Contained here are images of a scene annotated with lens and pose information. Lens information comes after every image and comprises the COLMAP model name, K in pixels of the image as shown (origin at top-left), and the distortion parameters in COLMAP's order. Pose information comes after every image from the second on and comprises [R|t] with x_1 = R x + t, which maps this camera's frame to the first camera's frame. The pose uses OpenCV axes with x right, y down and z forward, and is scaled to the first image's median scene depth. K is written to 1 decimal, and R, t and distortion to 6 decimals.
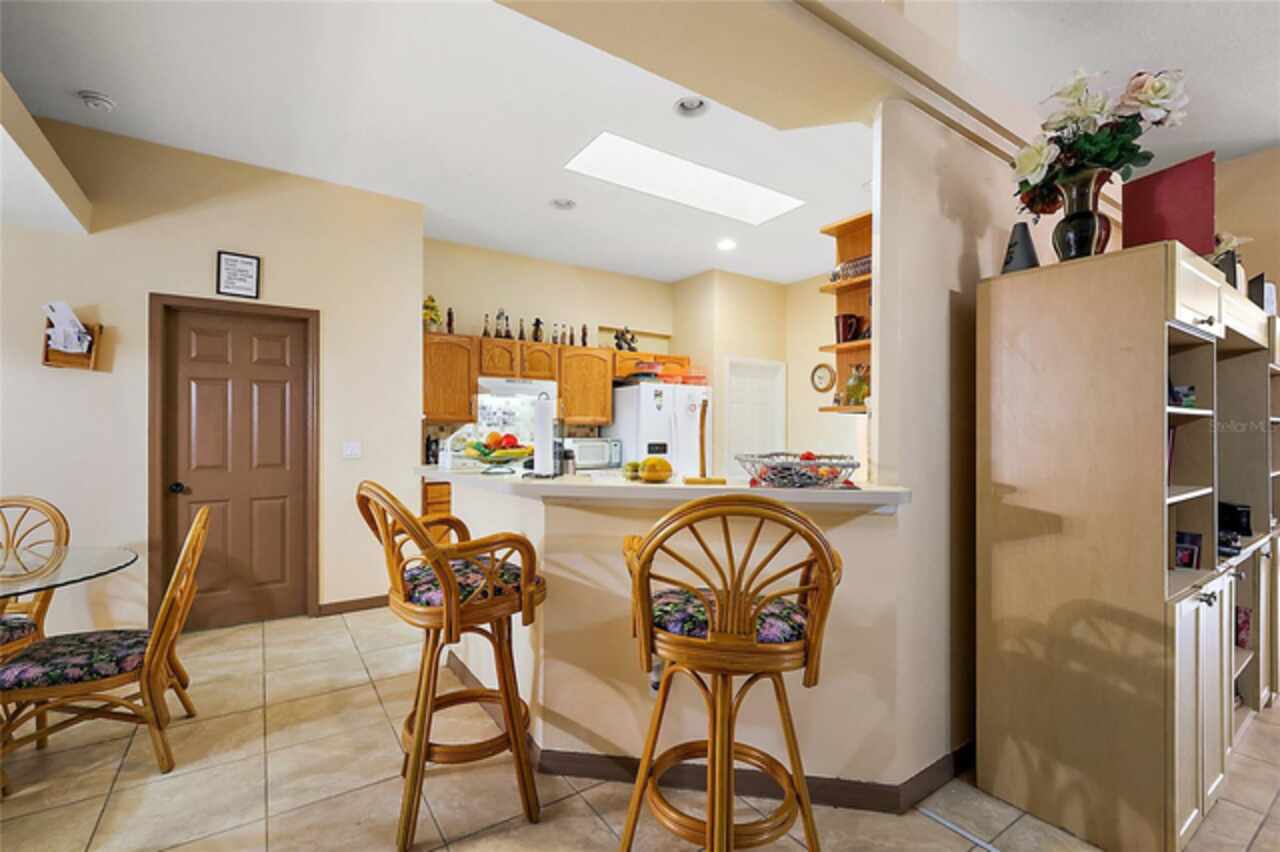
lens RADIAL K [[560.9, 0, 647.9], [0, 560.9, 434.3], [0, 0, 1]] dist [0.002958, -0.000538]
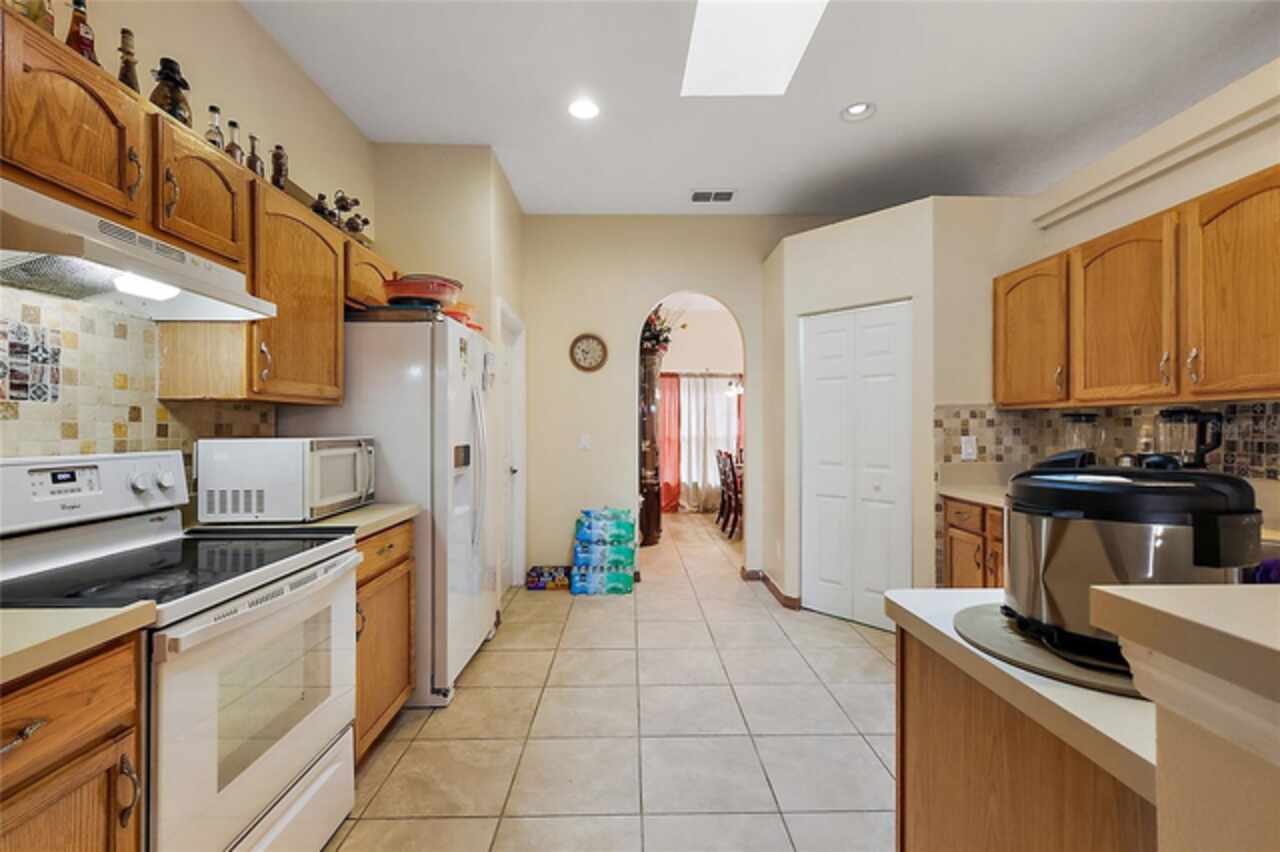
lens RADIAL K [[560.9, 0, 647.6], [0, 560.9, 429.8], [0, 0, 1]] dist [0.002958, -0.000538]
pose [[0.548073, -0.005589, 0.836412, -0.453178], [0.003622, 0.999984, 0.004308, 0.000509], [-0.836422, 0.000668, 0.548085, 0.869660]]
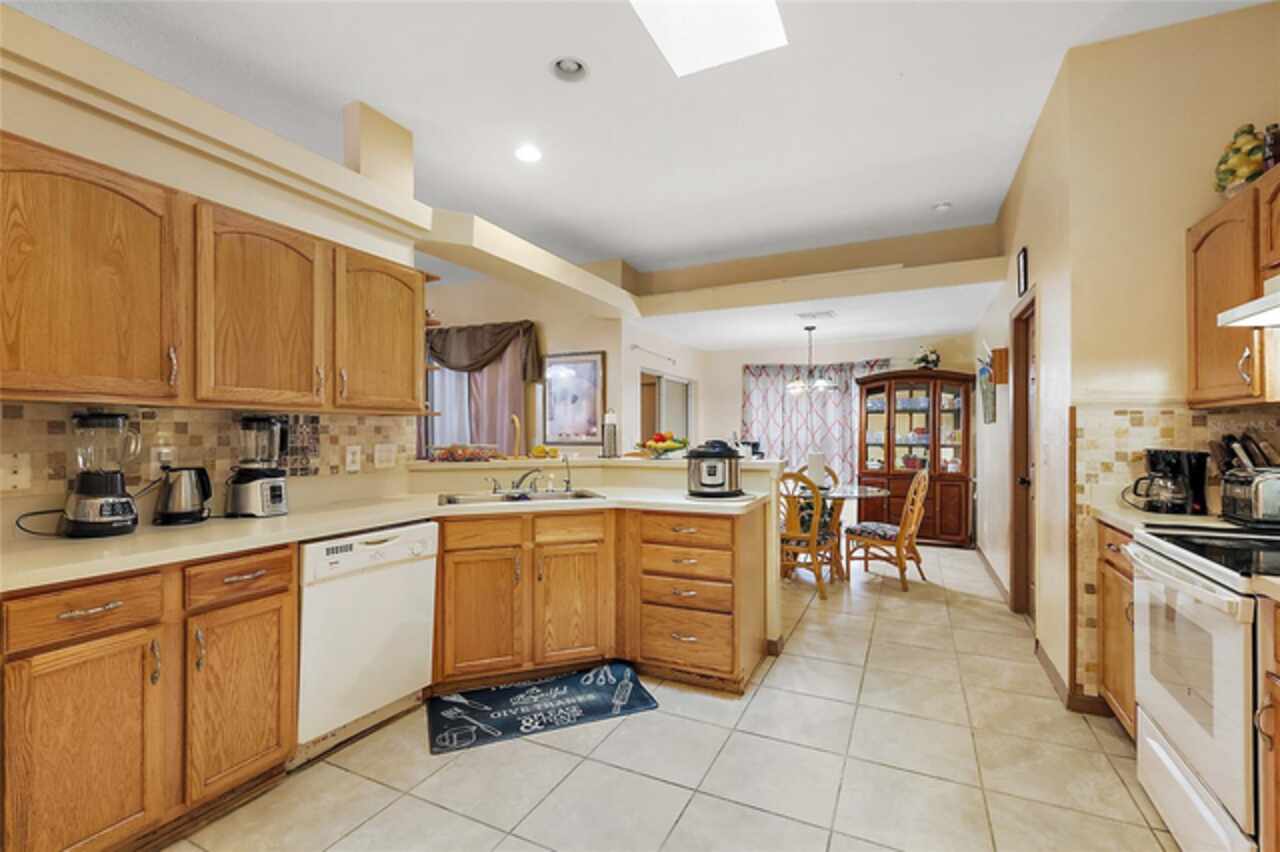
lens RADIAL K [[560.9, 0, 641.4], [0, 560.9, 426.7], [0, 0, 1]] dist [0.002958, -0.000538]
pose [[-0.871287, -0.005093, -0.490747, 0.343528], [0.000968, 0.999926, -0.012097, 0.002082], [0.490773, -0.011015, -0.871218, 1.494590]]
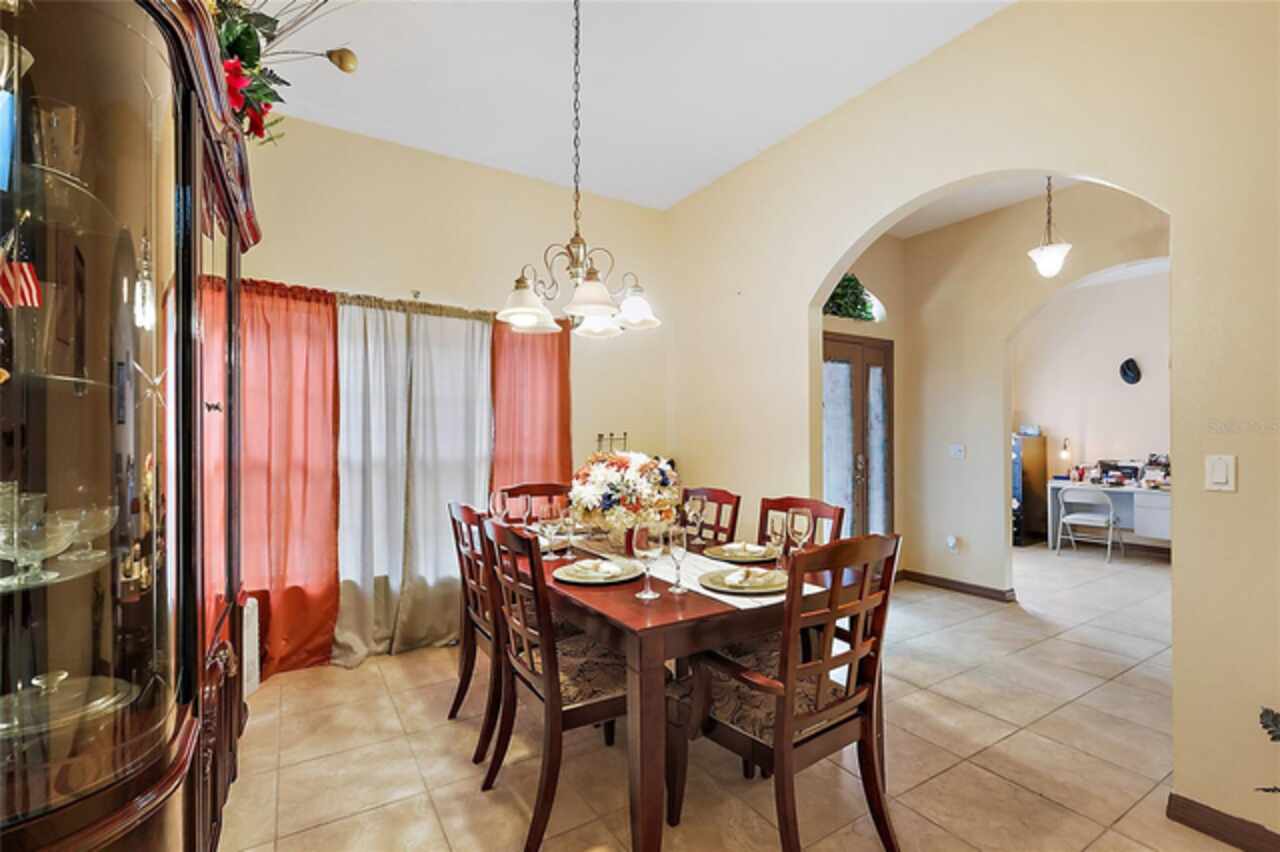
lens RADIAL K [[560.9, 0, 638.9], [0, 560.9, 432.8], [0, 0, 1]] dist [0.002958, -0.000538]
pose [[0.062821, 0.005296, 0.998011, 0.790951], [0.002393, 0.999982, -0.005457, 0.002499], [-0.998022, 0.002731, 0.062807, 1.546013]]
